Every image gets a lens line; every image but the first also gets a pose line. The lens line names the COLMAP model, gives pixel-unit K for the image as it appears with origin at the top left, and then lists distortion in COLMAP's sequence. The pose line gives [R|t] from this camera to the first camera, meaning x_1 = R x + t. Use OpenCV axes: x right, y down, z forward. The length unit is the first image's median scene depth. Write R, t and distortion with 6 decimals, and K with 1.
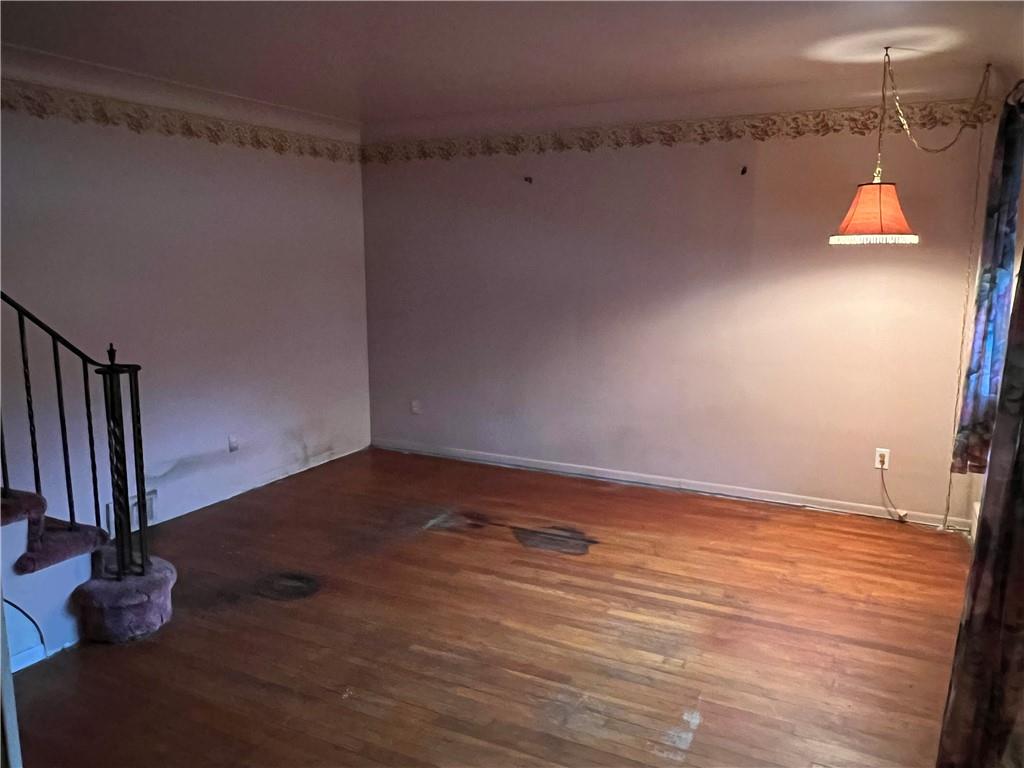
lens RADIAL K [[779.1, 0, 507.3], [0, 779.1, 383.9], [0, 0, 1]] dist [0.048474, -0.026934]
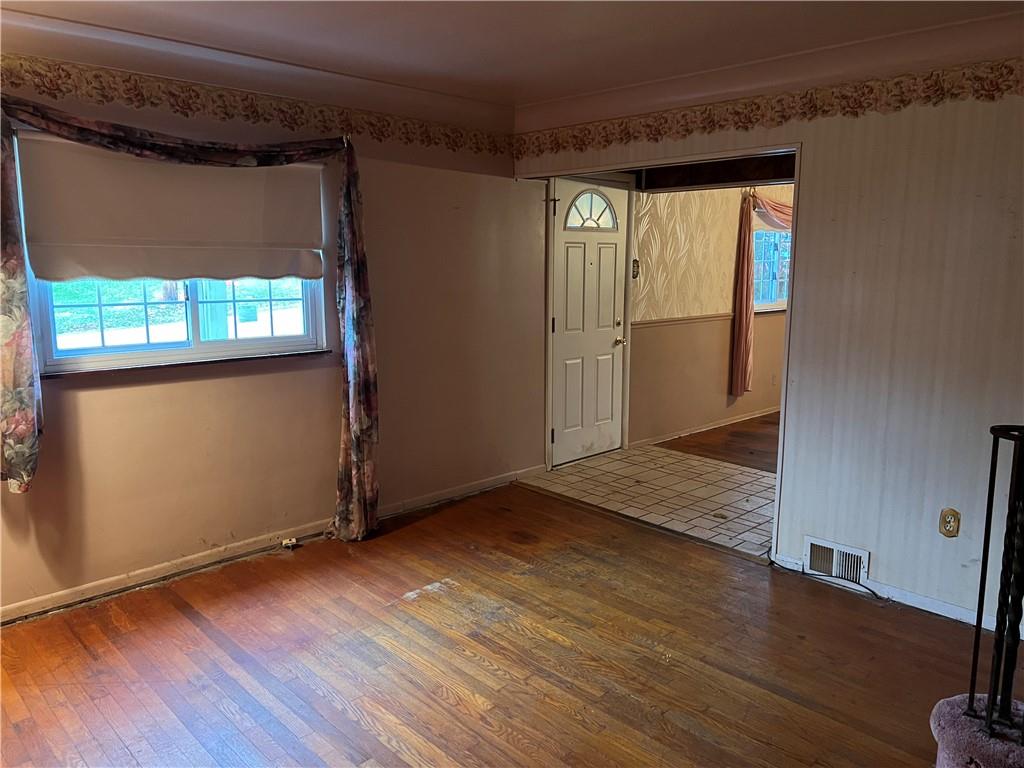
lens RADIAL K [[779.1, 0, 509.2], [0, 779.1, 387.0], [0, 0, 1]] dist [0.048474, -0.026934]
pose [[-0.946469, -0.061795, 0.316824, -0.214058], [0.046861, 0.944804, 0.324268, -0.226439], [-0.319375, 0.321757, -0.891332, 1.290986]]
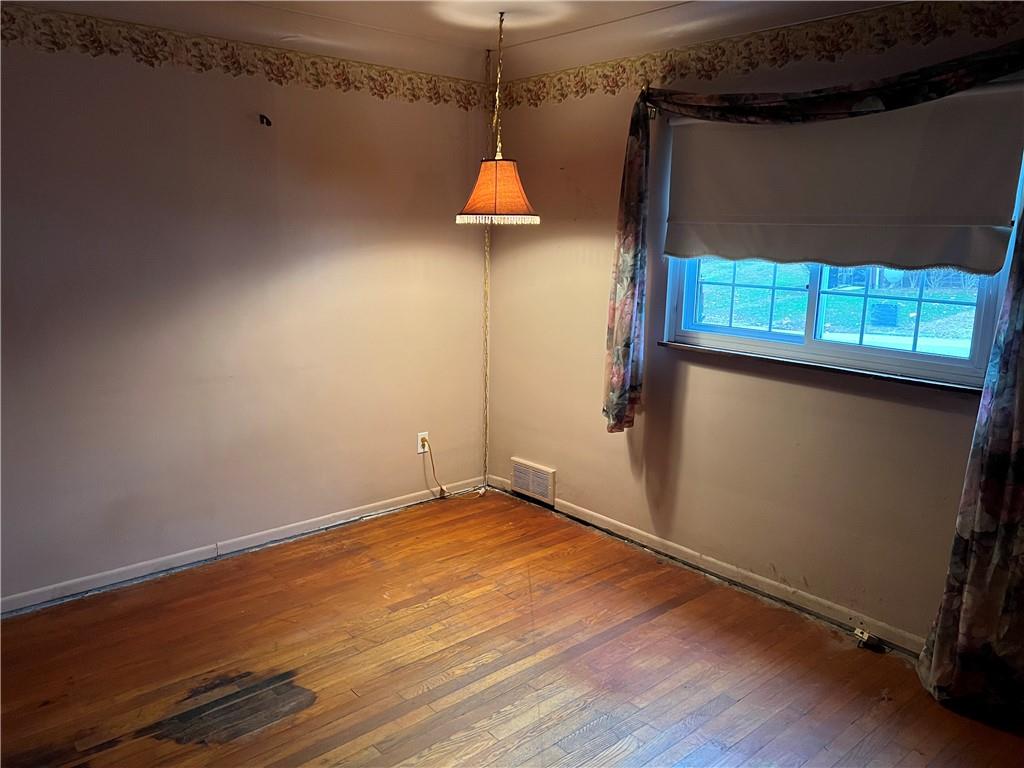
lens RADIAL K [[779.1, 0, 513.1], [0, 779.1, 386.8], [0, 0, 1]] dist [0.048474, -0.026934]
pose [[0.374720, -0.189295, 0.907608, -0.377346], [0.145067, 0.978849, 0.144260, -0.104301], [-0.915719, 0.077607, 0.394255, 0.551237]]
